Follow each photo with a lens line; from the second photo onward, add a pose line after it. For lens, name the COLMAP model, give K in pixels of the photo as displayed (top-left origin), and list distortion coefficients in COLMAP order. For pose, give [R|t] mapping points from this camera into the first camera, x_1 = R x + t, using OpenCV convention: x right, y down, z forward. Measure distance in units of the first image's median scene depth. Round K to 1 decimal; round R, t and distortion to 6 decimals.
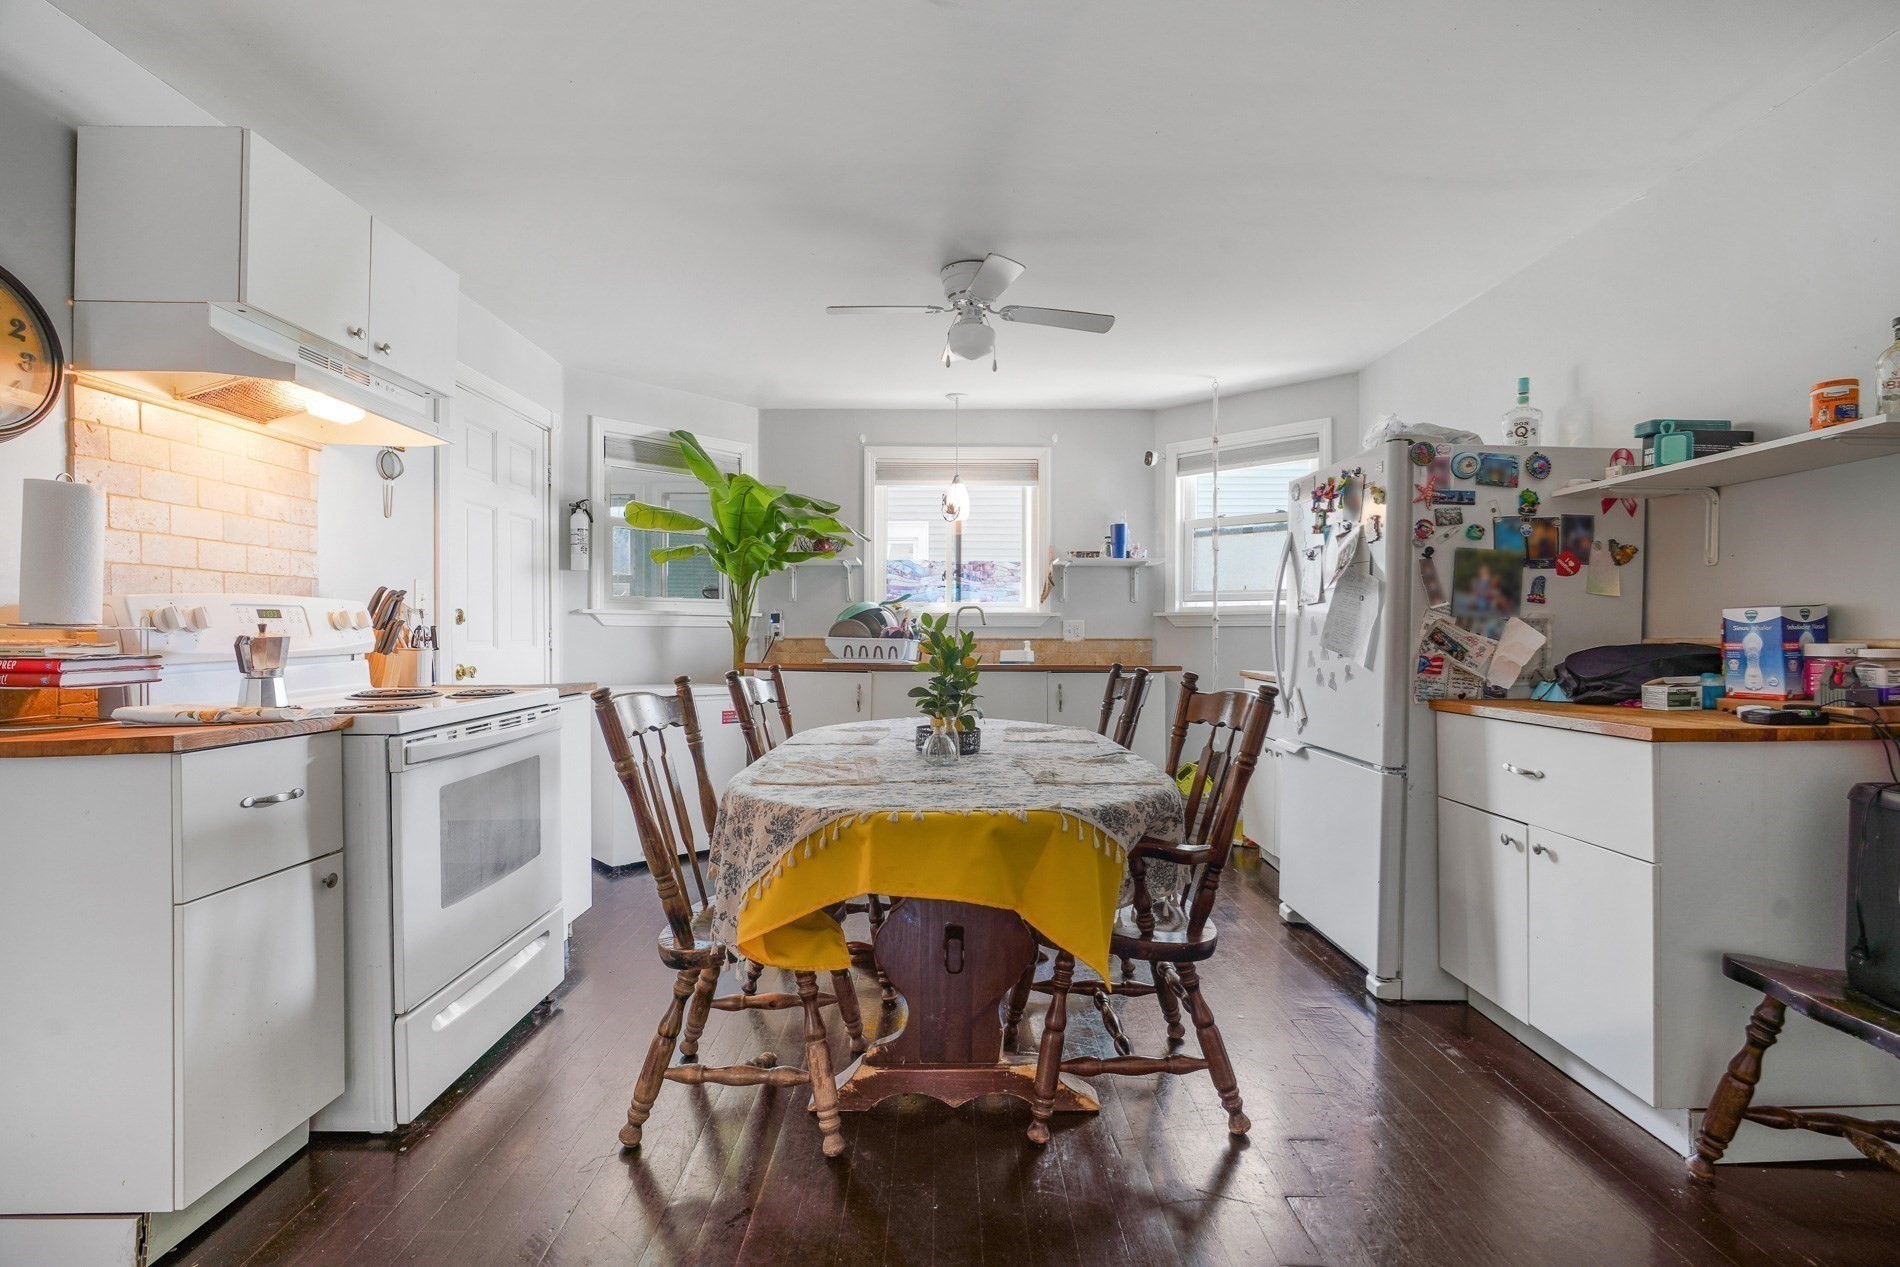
lens RADIAL K [[858.2, 0, 942.8], [0, 858.2, 633.4], [0, 0, 1]] dist [-0.012957, 0.003442]
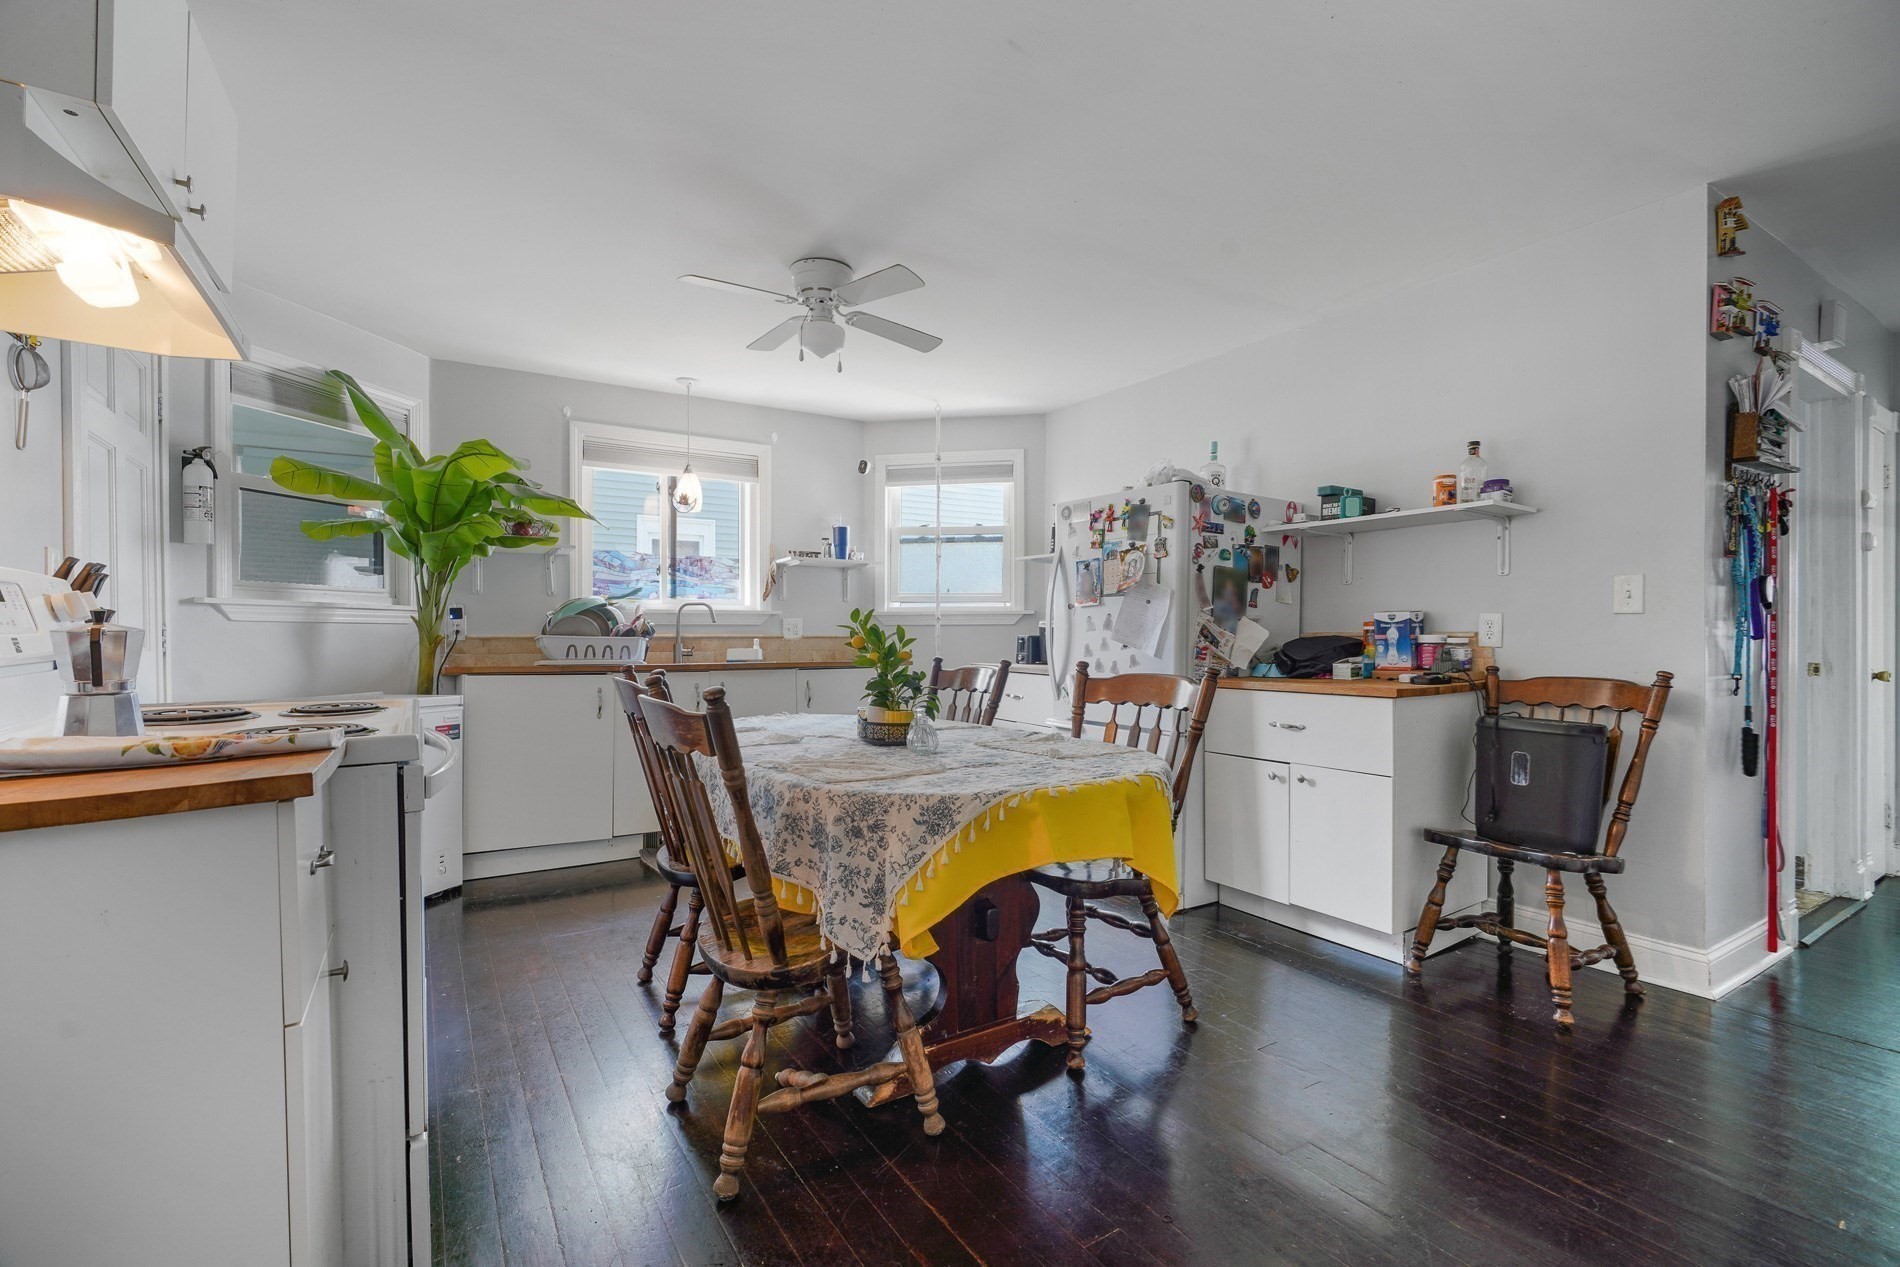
lens RADIAL K [[858.2, 0, 946.4], [0, 858.2, 639.2], [0, 0, 1]] dist [-0.012957, 0.003442]
pose [[0.842751, -0.005359, 0.538277, -0.477735], [0.002360, 0.999978, 0.006262, 0.006264], [-0.538298, -0.004007, 0.842745, 0.091206]]
